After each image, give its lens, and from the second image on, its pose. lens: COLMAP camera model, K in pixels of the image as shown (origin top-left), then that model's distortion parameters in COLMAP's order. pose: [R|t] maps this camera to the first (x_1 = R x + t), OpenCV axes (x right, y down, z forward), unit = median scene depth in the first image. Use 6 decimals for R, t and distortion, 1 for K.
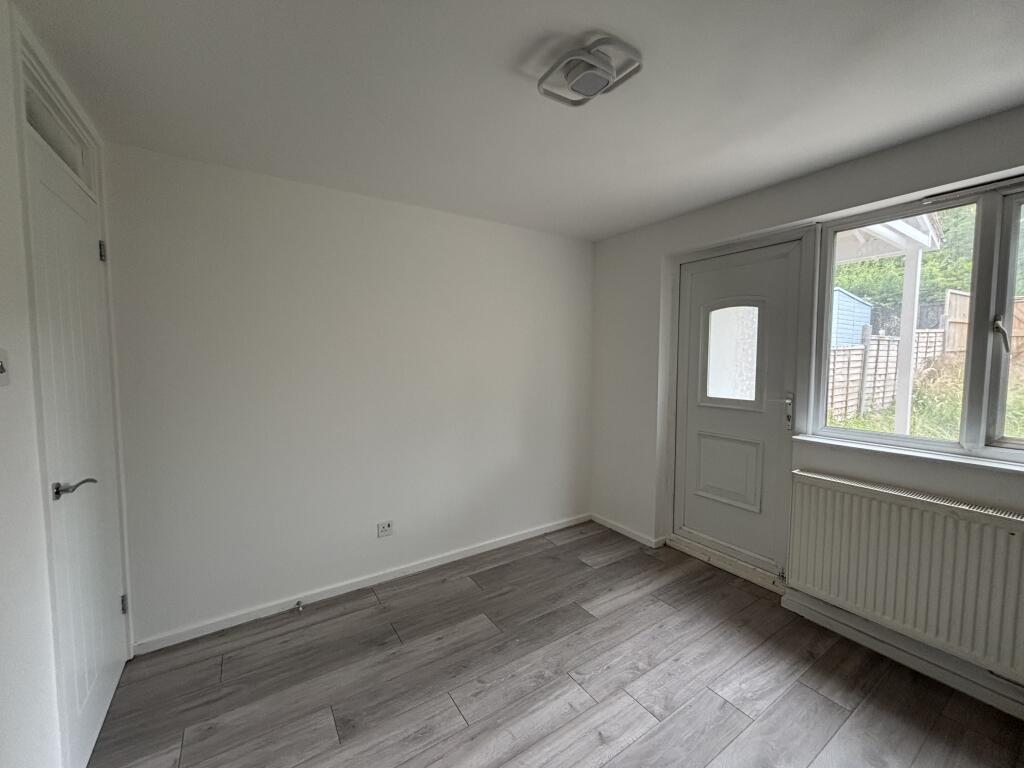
lens RADIAL K [[416.1, 0, 510.9], [0, 416.1, 383.6], [0, 0, 1]] dist [0.001547, 0.000827]
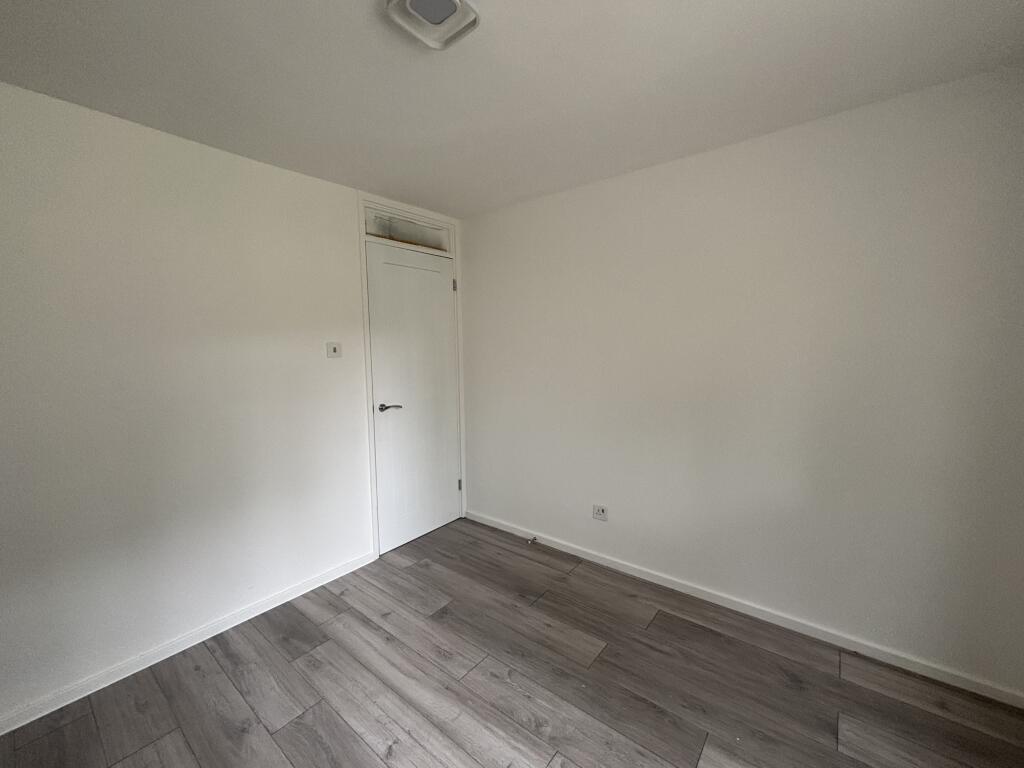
lens RADIAL K [[416.1, 0, 510.9], [0, 416.1, 383.6], [0, 0, 1]] dist [0.001547, 0.000827]
pose [[0.314760, 0.085121, -0.945347, 0.690494], [-0.049550, 0.996086, 0.073192, -0.031215], [0.947877, 0.023804, 0.317746, 0.583168]]
